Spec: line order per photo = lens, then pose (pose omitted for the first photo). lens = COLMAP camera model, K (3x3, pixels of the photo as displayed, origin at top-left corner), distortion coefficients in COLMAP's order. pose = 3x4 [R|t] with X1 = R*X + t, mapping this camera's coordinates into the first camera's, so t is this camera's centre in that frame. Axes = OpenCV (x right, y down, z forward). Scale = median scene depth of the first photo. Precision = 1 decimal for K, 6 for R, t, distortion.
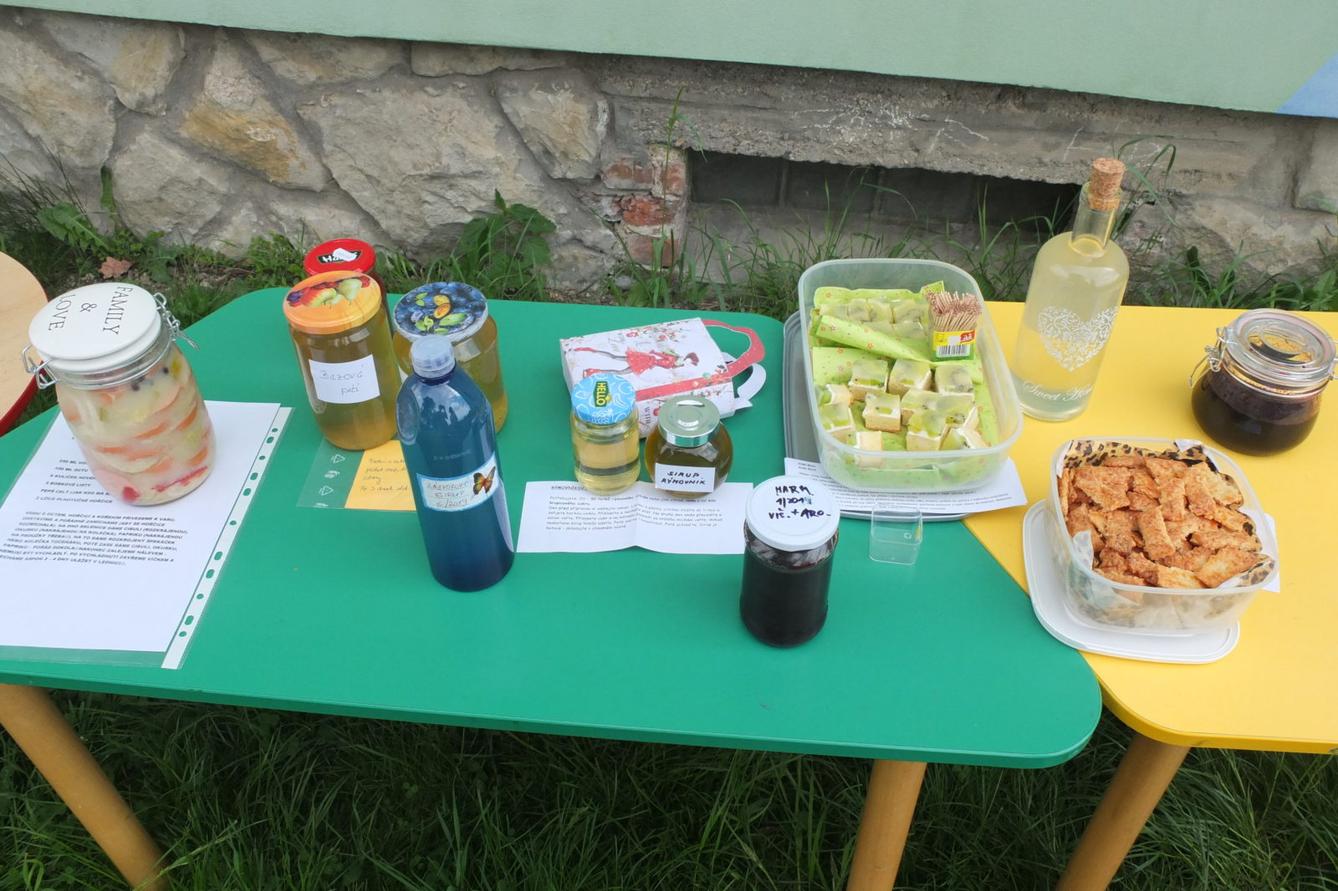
lens RADIAL K [[1098.5, 0, 676.1], [0, 1098.5, 450.6], [0, 0, 1]] dist [-0.045826, 0.032662]
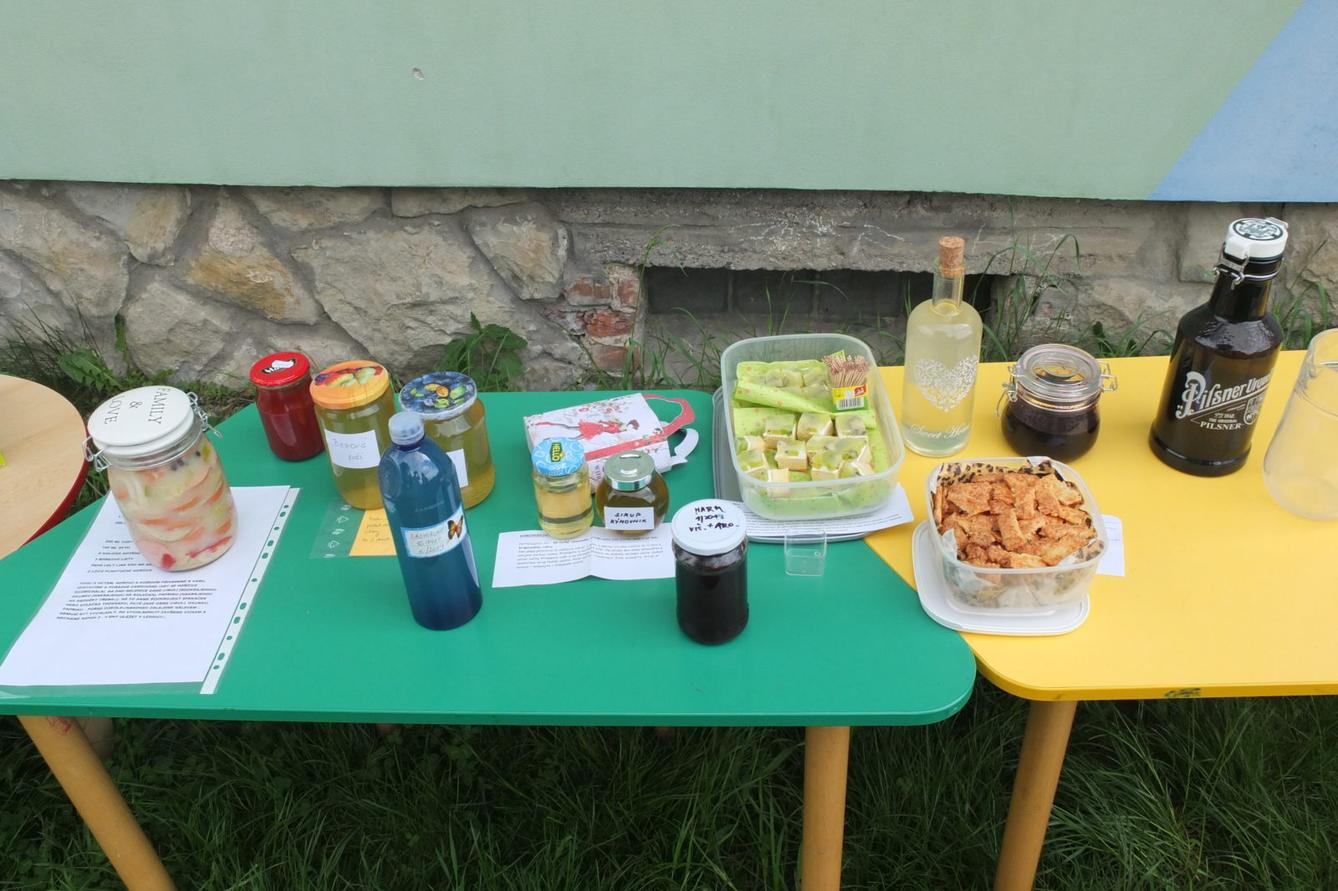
lens RADIAL K [[1098.5, 0, 666.4], [0, 1098.5, 440.3], [0, 0, 1]] dist [-0.045826, 0.032662]
pose [[0.998053, -0.062314, 0.002738, 0.037107], [0.062175, 0.990394, -0.123509, 0.067282], [0.004984, 0.123438, 0.992340, -0.149518]]
